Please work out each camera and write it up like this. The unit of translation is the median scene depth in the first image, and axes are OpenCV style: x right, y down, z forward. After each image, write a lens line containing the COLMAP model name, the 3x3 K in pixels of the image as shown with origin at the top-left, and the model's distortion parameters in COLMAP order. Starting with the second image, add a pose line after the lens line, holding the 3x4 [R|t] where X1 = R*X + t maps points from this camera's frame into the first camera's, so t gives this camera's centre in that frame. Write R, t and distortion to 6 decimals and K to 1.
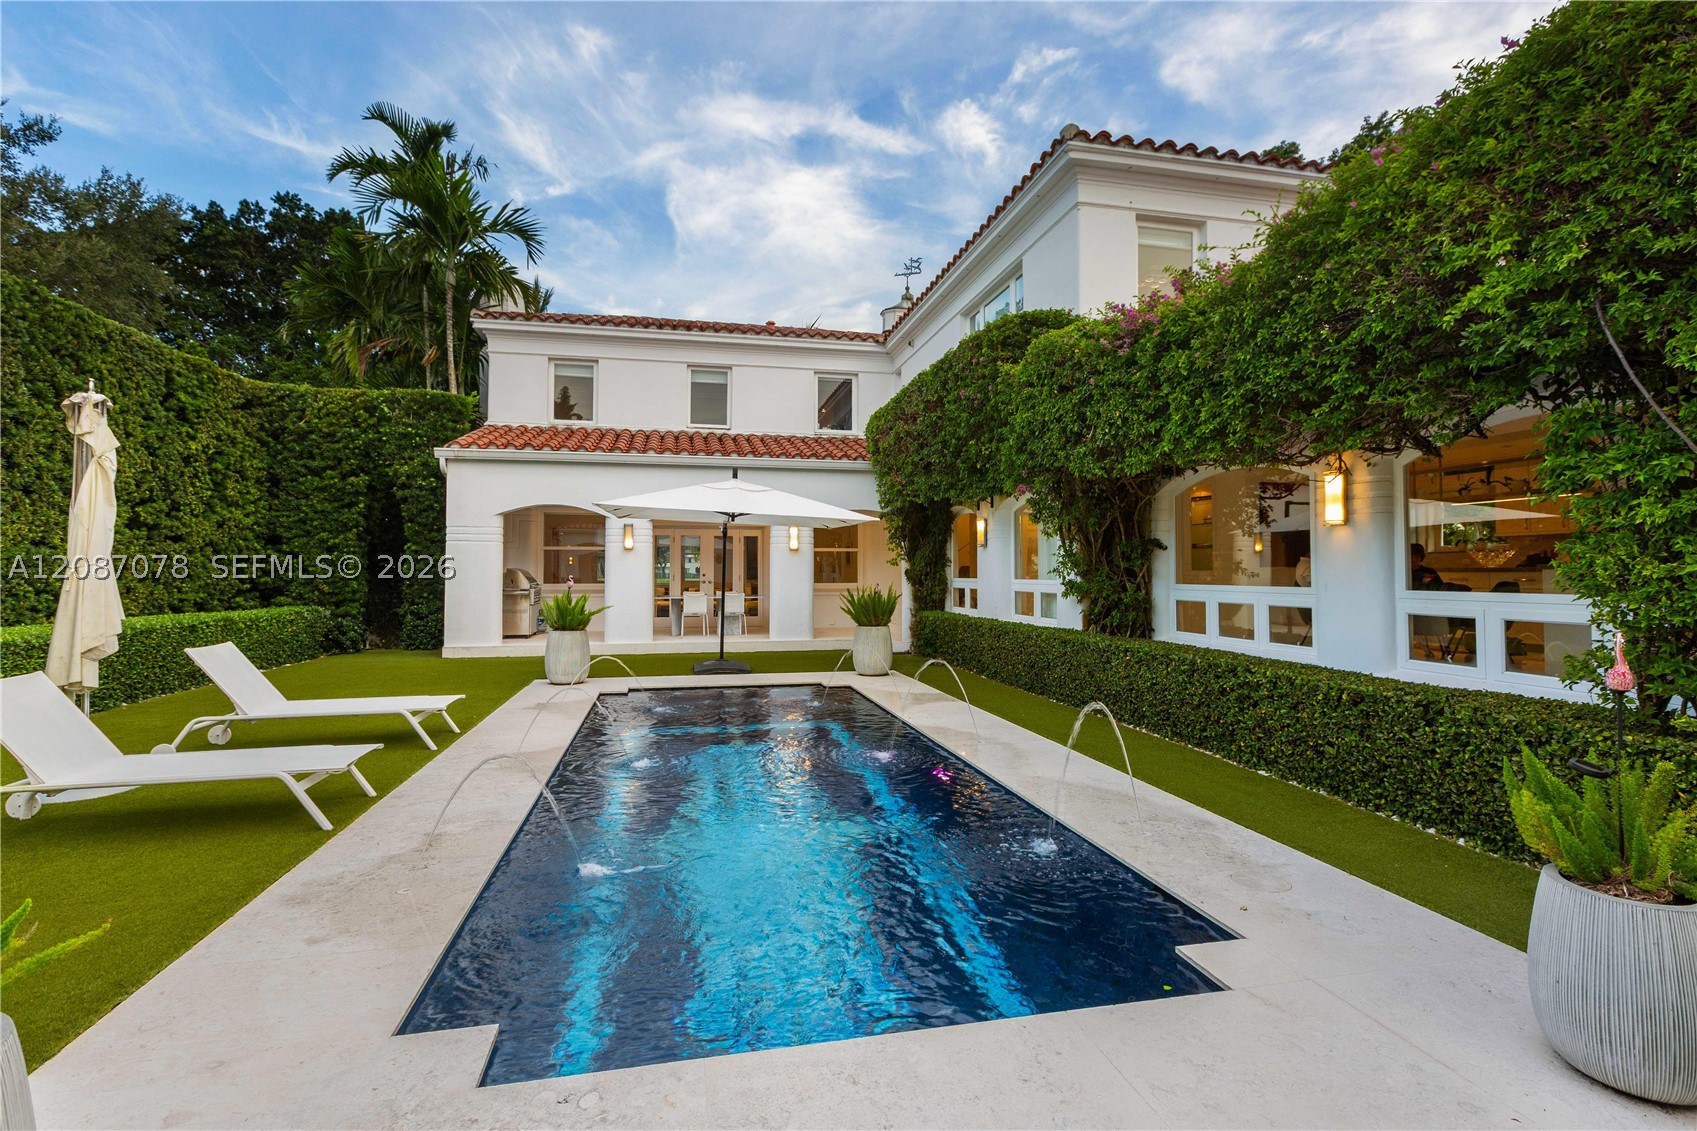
lens RADIAL K [[801.8, 0, 846.7], [0, 801.8, 562.6], [0, 0, 1]] dist [0.000185, 0.000411]
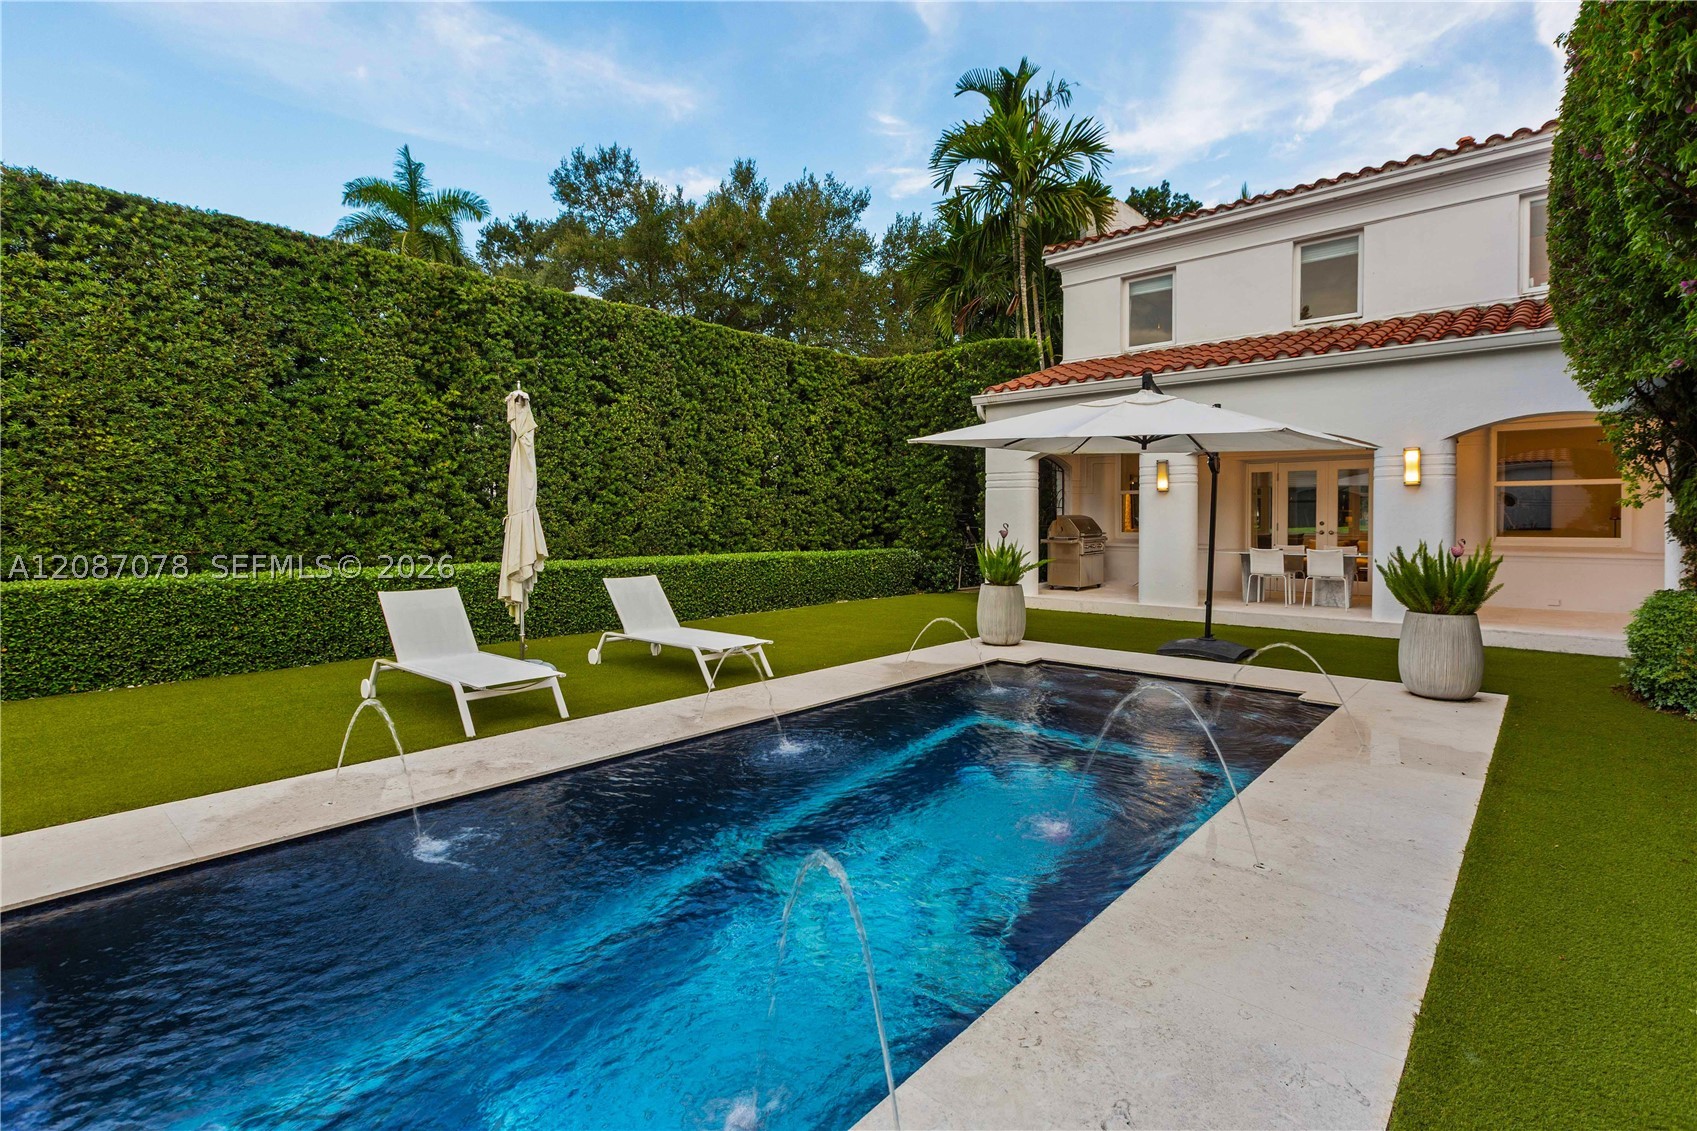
lens RADIAL K [[801.8, 0, 789.4], [0, 801.8, 536.5], [0, 0, 1]] dist [0.000185, 0.000411]
pose [[0.575940, 0.017831, -0.817297, 0.172285], [0.010104, 0.999530, 0.028927, 0.002165], [0.817430, -0.024918, 0.575489, 0.209052]]
